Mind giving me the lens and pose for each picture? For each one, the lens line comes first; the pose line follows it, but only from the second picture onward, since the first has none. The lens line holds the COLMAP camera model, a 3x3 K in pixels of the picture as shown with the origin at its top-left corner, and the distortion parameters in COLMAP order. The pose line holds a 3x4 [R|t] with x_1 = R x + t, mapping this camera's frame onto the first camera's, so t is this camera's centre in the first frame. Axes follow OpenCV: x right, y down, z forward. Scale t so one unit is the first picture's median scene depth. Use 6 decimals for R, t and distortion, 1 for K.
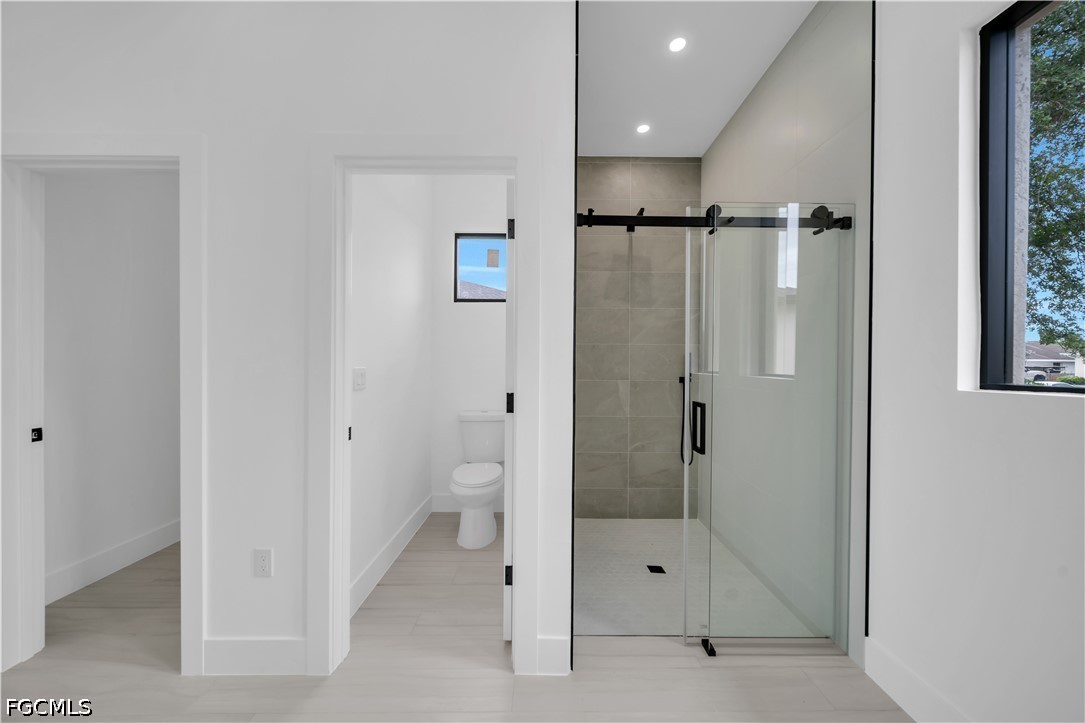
lens RADIAL K [[376.5, 0, 545.6], [0, 376.5, 366.8], [0, 0, 1]] dist [0.007515, -0.003338]
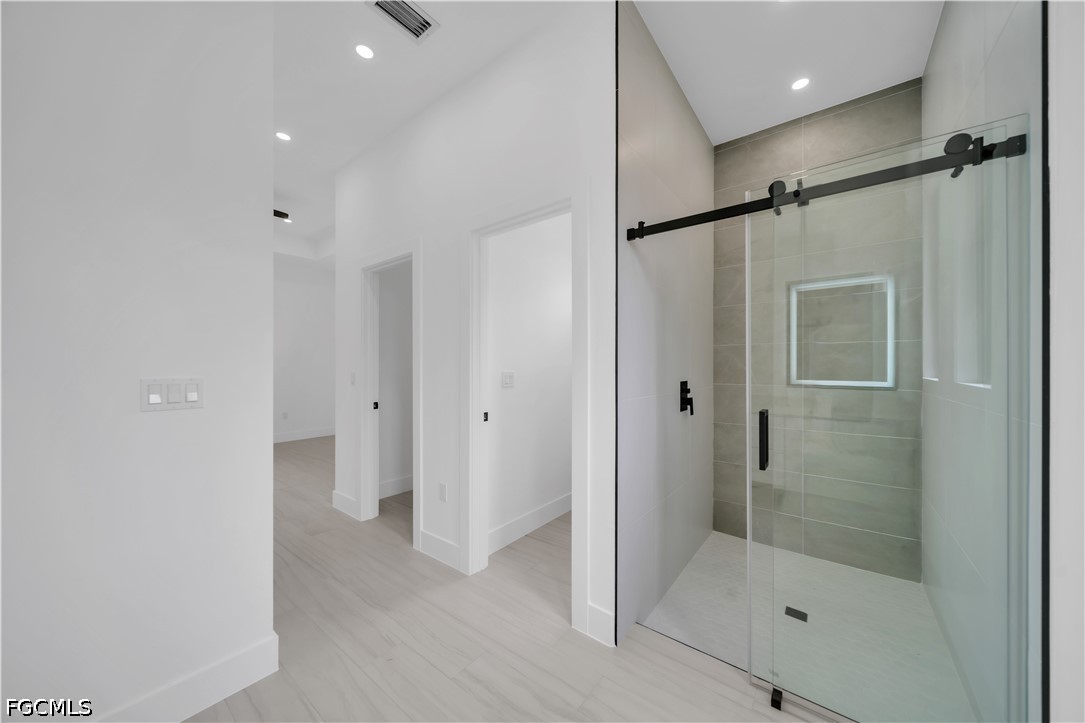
lens RADIAL K [[376.5, 0, 545.6], [0, 376.5, 366.8], [0, 0, 1]] dist [0.007515, -0.003338]
pose [[0.786132, -0.008492, -0.618001, 0.555803], [0.003099, 0.999947, -0.009798, -0.000124], [0.618051, 0.005788, 0.786117, 0.001293]]
